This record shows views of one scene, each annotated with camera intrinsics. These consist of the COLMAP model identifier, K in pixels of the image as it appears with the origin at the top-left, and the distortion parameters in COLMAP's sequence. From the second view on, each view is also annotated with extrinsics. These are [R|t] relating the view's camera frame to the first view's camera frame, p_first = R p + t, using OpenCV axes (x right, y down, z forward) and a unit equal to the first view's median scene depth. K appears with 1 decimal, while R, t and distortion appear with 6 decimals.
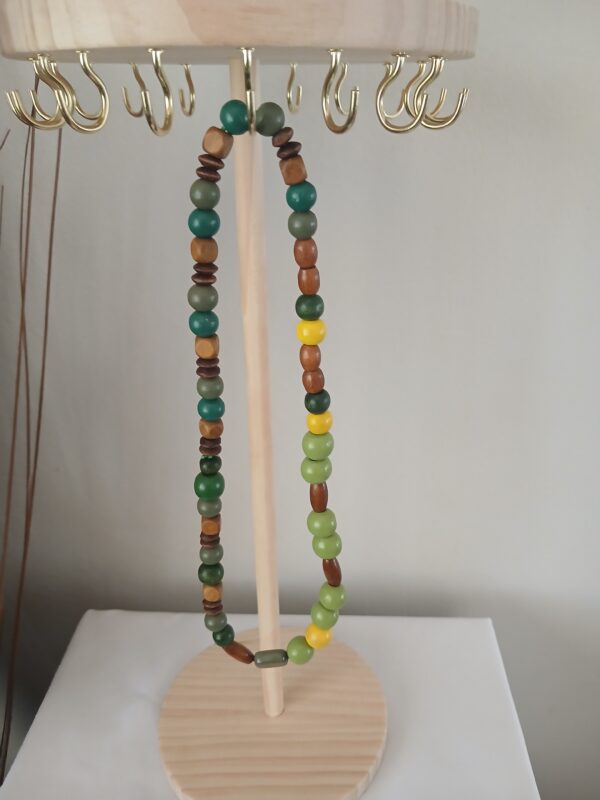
lens RADIAL K [[630.6, 0, 300.0], [0, 630.6, 400.0], [0, 0, 1]] dist [0.030114, -0.002402]
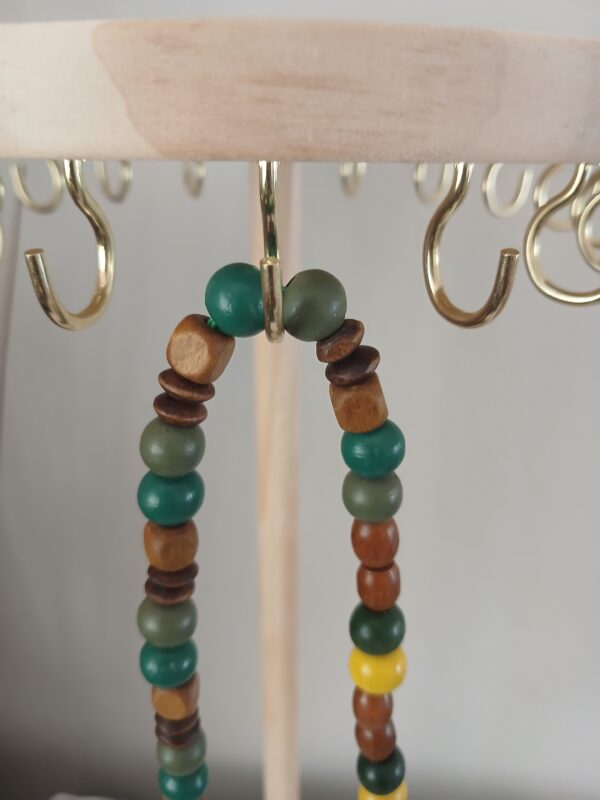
lens RADIAL K [[630.6, 0, 300.0], [0, 630.6, 400.0], [0, 0, 1]] dist [0.030114, -0.002402]
pose [[0.997864, 0.036011, -0.054501, -0.028508], [-0.038531, 0.998202, -0.045914, -0.334964], [0.052750, 0.047916, 0.997458, 0.519747]]
